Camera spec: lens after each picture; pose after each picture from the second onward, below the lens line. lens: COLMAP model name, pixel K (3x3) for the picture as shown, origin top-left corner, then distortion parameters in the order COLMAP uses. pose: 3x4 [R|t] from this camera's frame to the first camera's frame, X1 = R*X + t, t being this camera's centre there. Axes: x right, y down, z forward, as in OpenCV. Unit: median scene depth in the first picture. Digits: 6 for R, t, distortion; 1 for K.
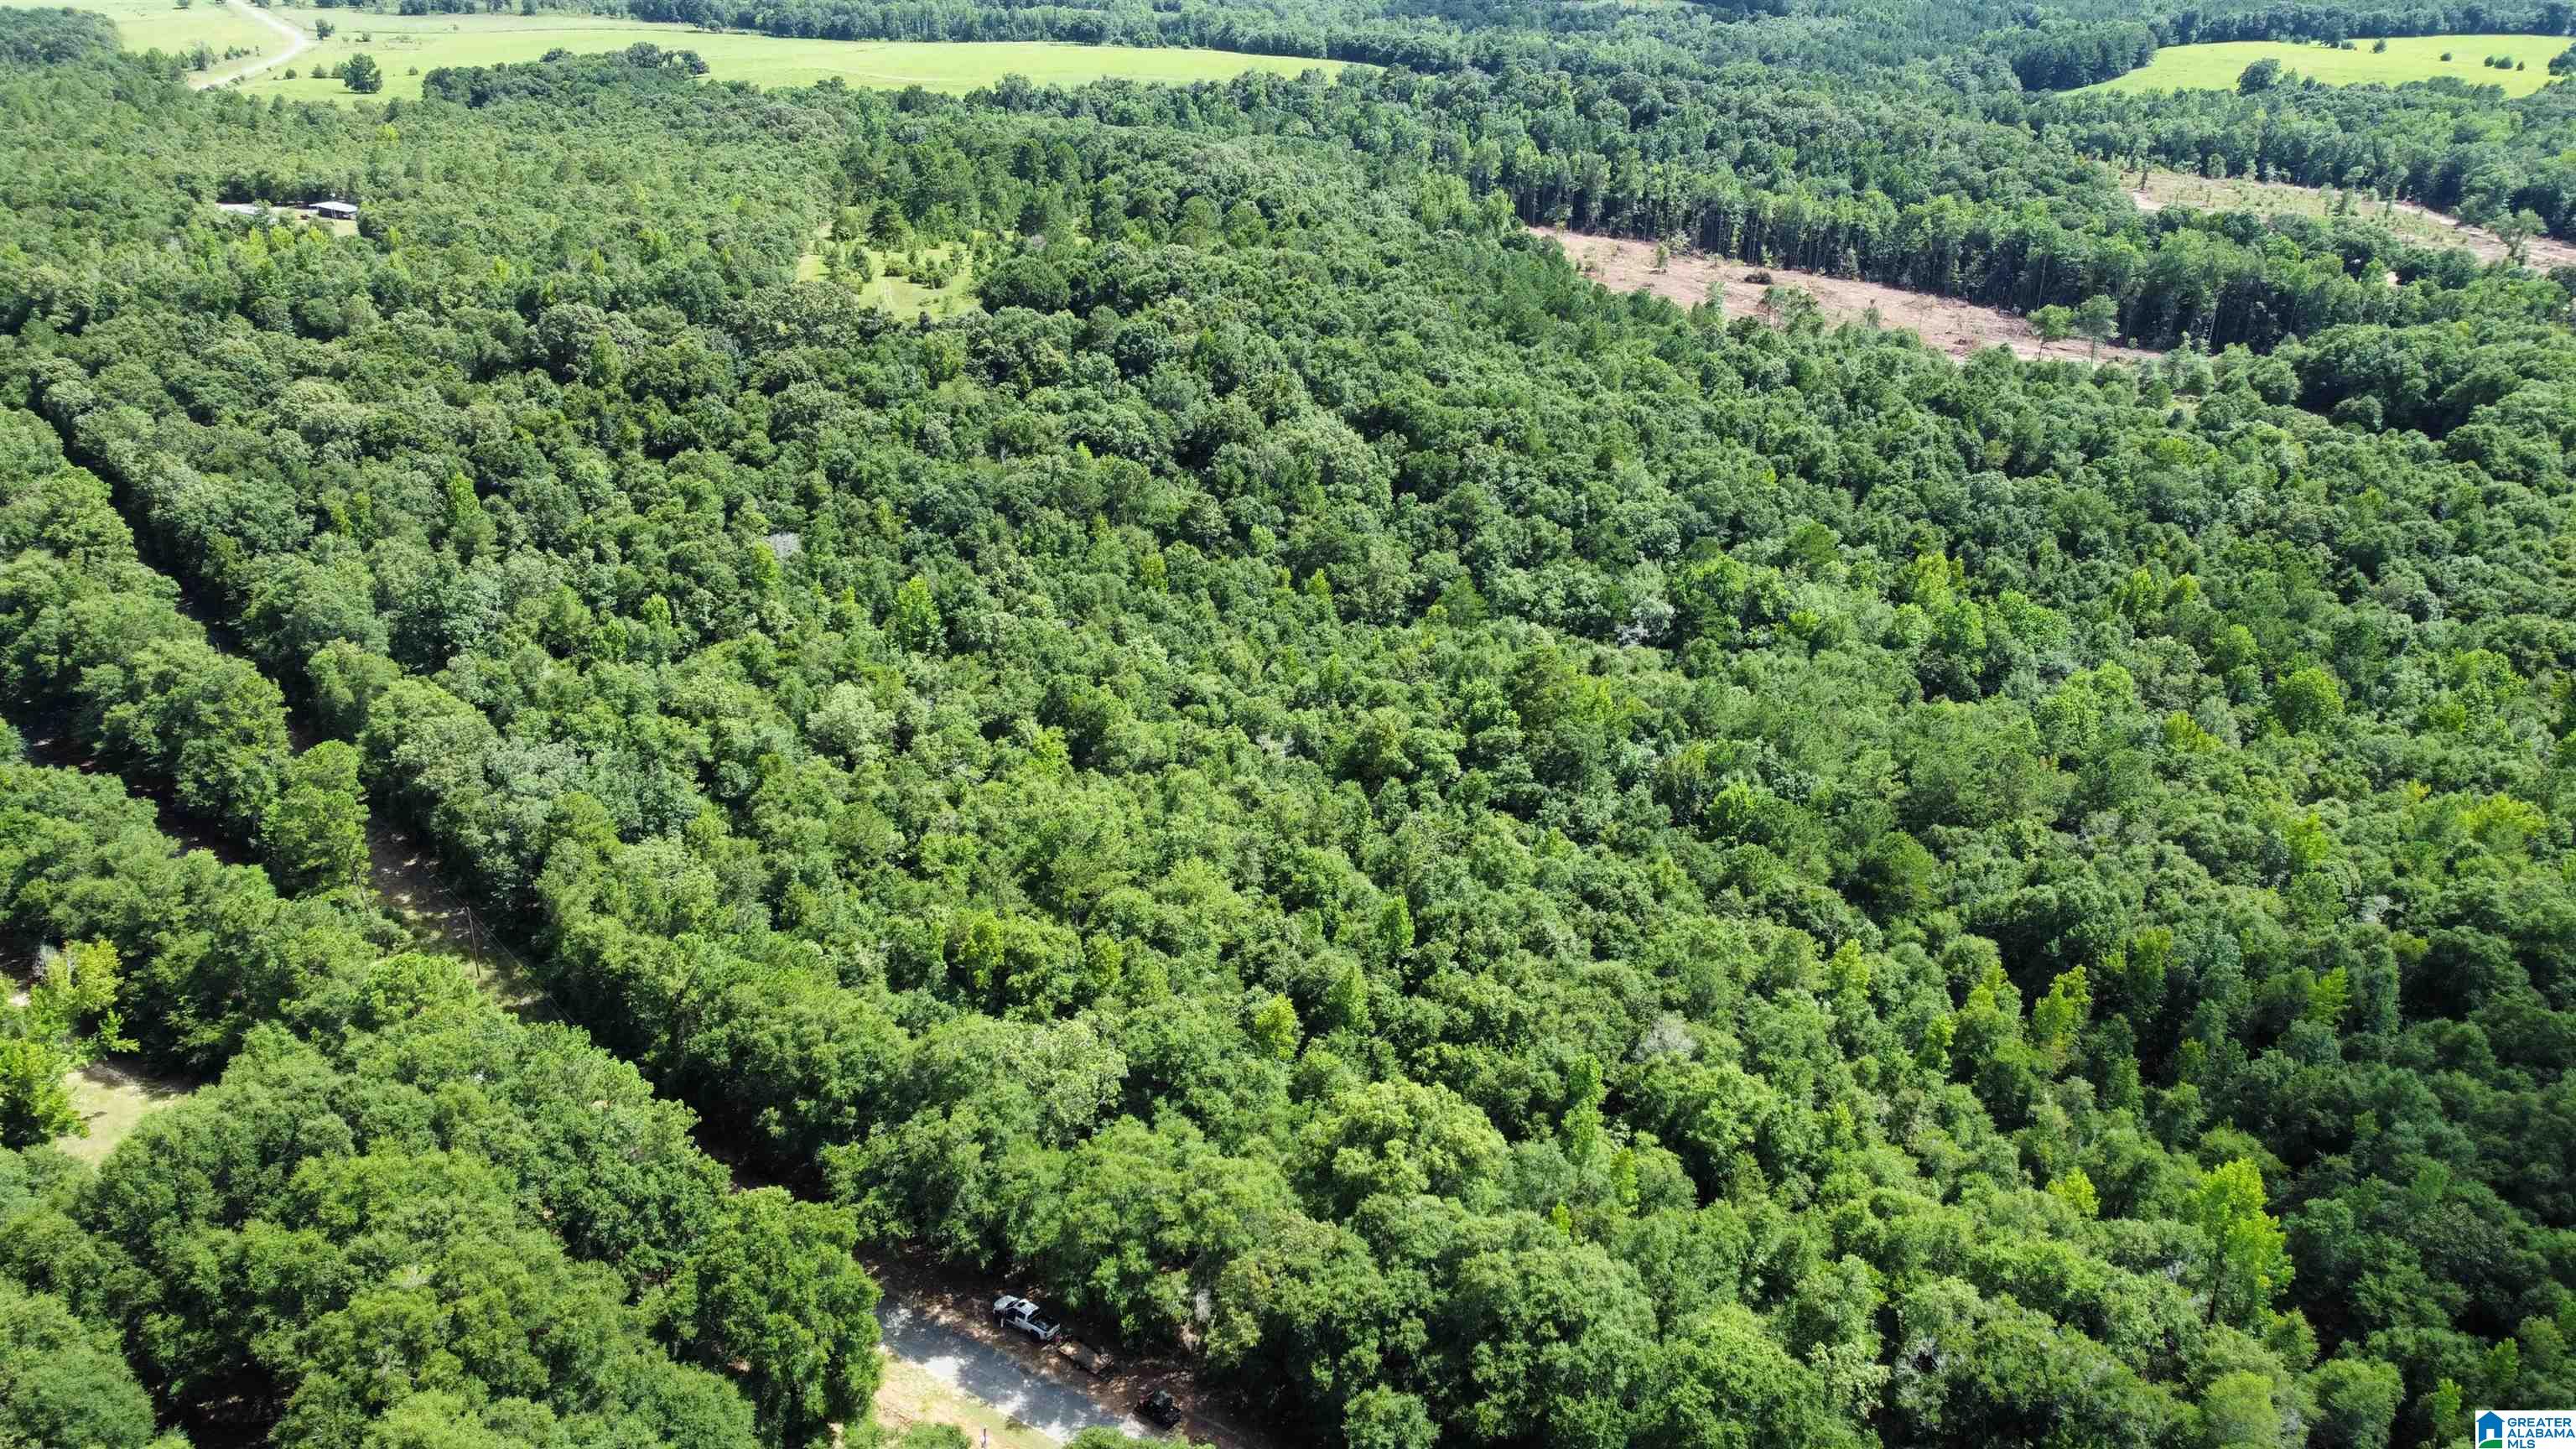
lens RADIAL K [[1939.2, 0, 1291.2], [0, 1939.2, 706.8], [0, 0, 1]] dist [0.021522, -0.005205]
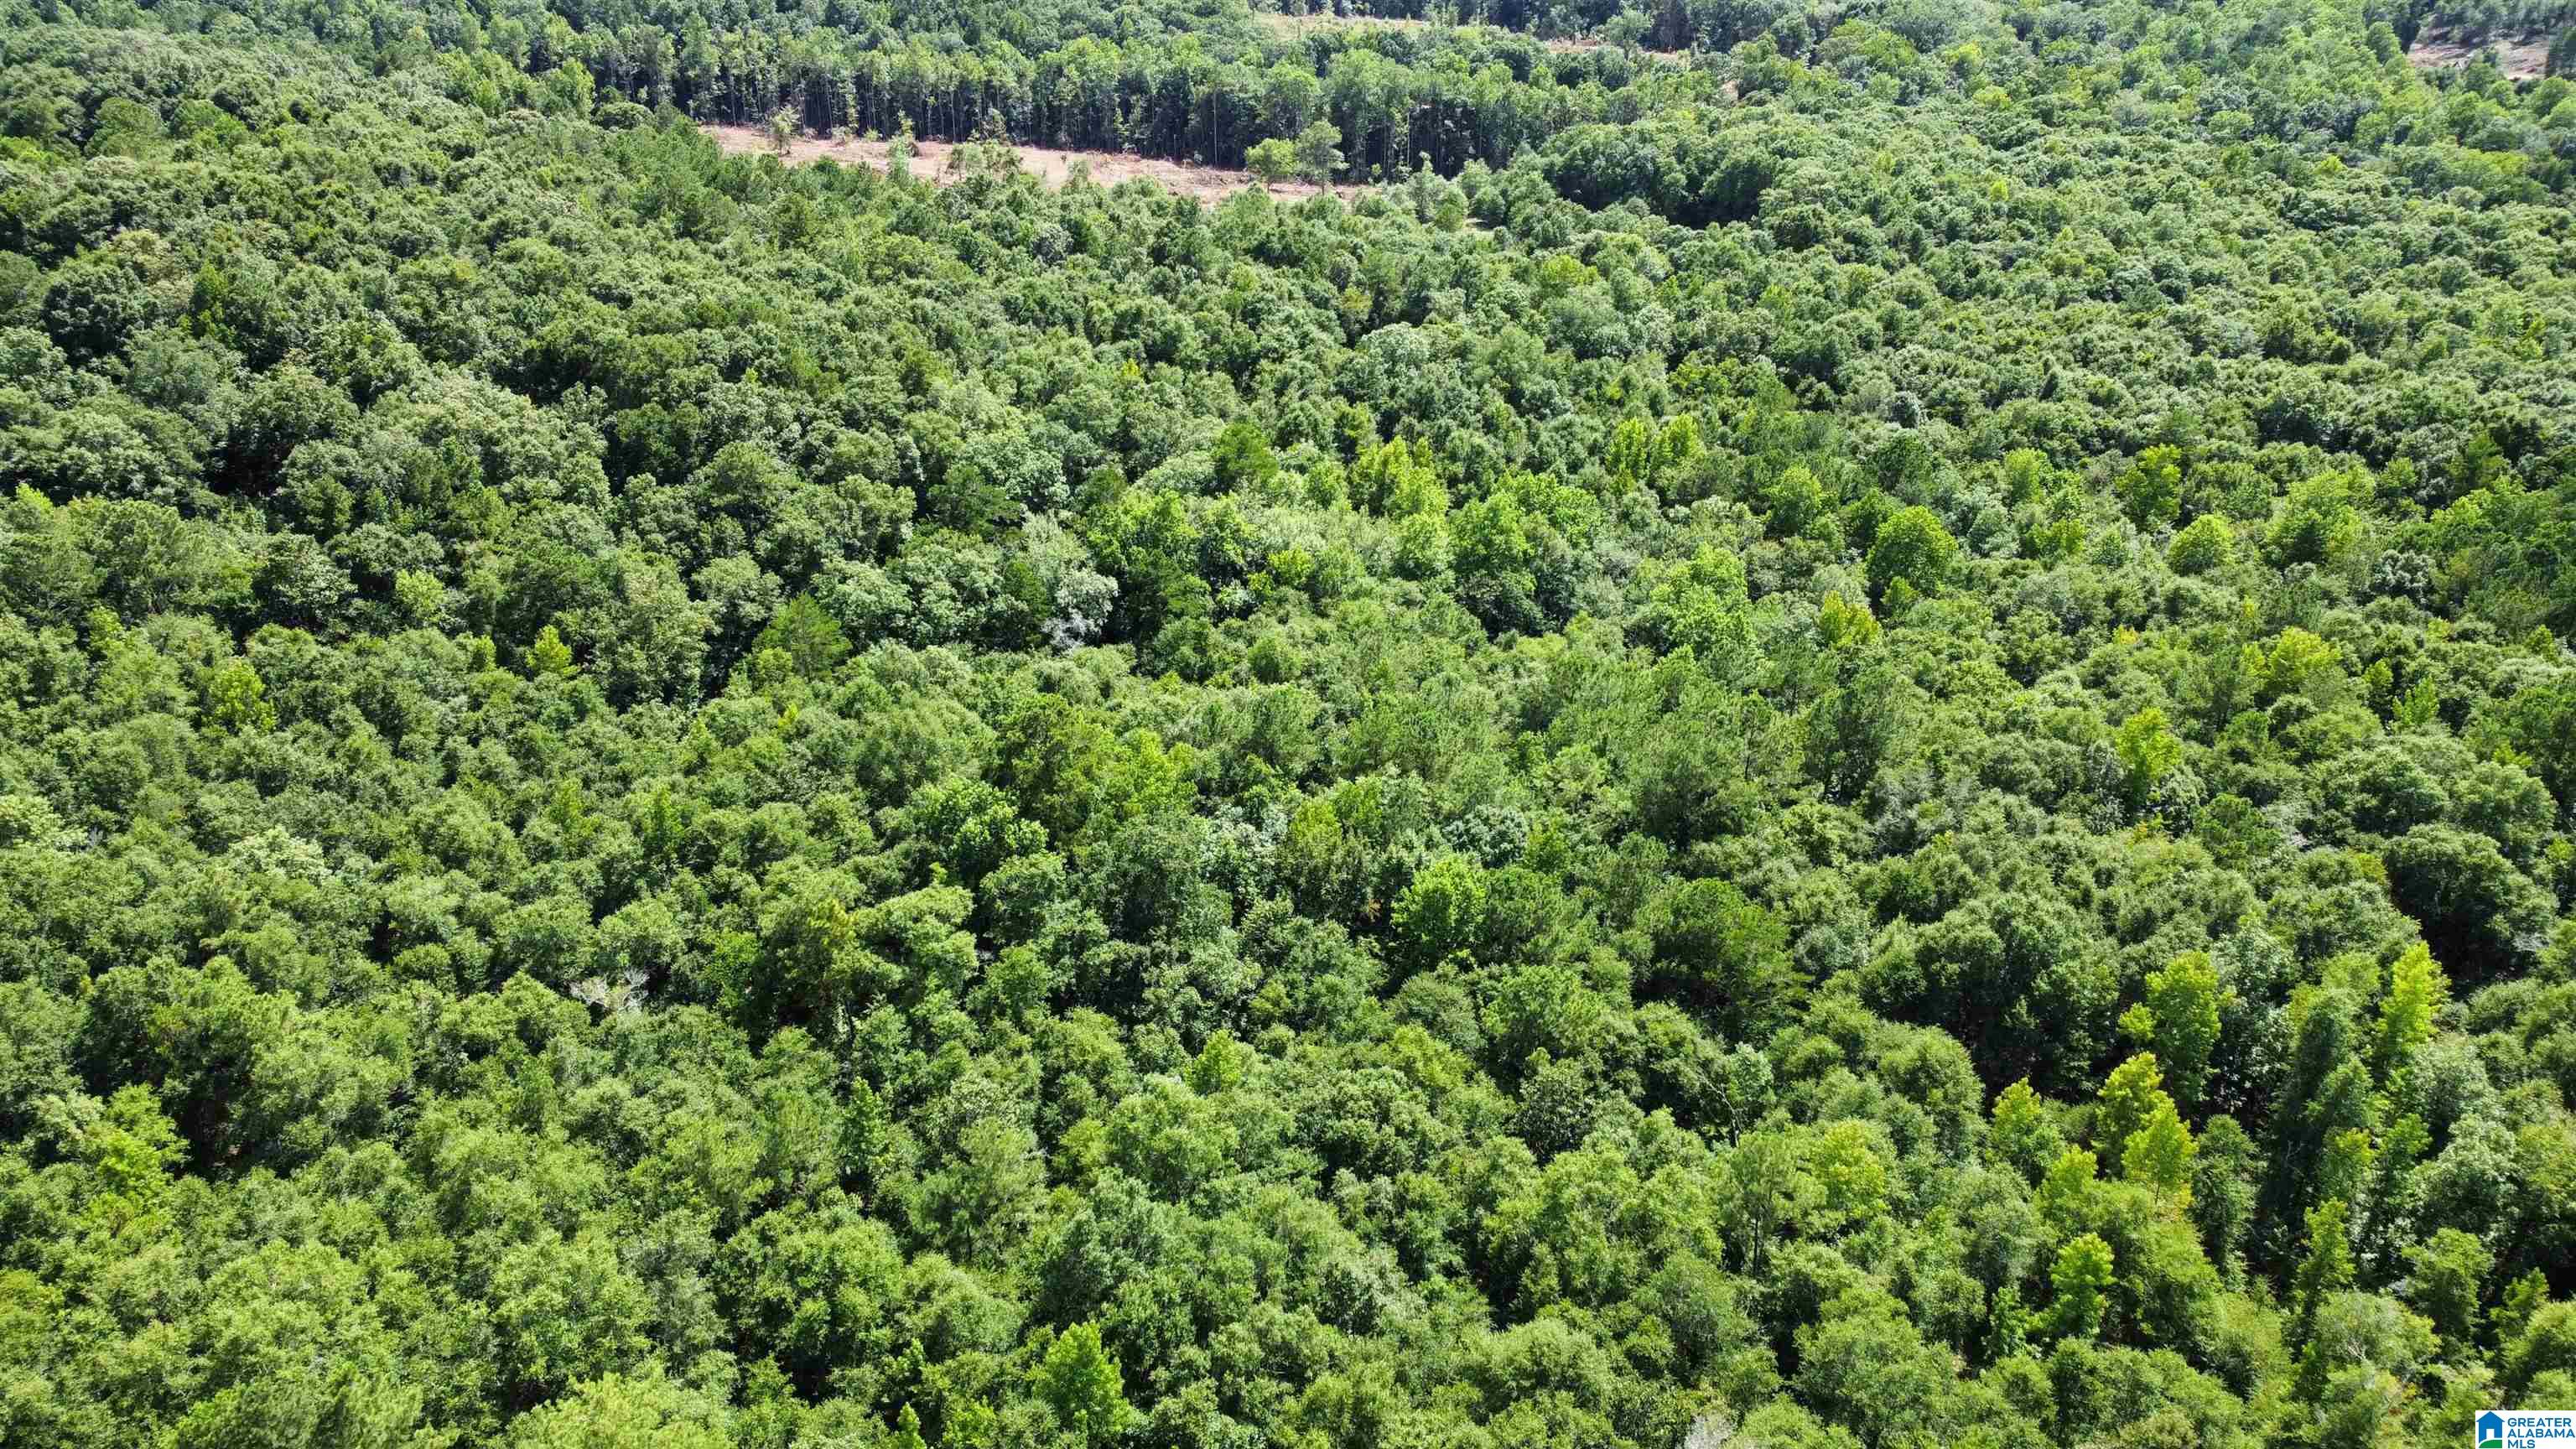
lens RADIAL K [[1960.9, 0, 1290.8], [0, 1960.9, 716.2], [0, 0, 1]] dist [-0.007955, -0.003599]
pose [[0.877734, -0.217849, 0.426762, -0.042688], [0.199829, 0.975943, 0.087196, -0.047008], [-0.435491, 0.008744, 0.900151, 0.336066]]
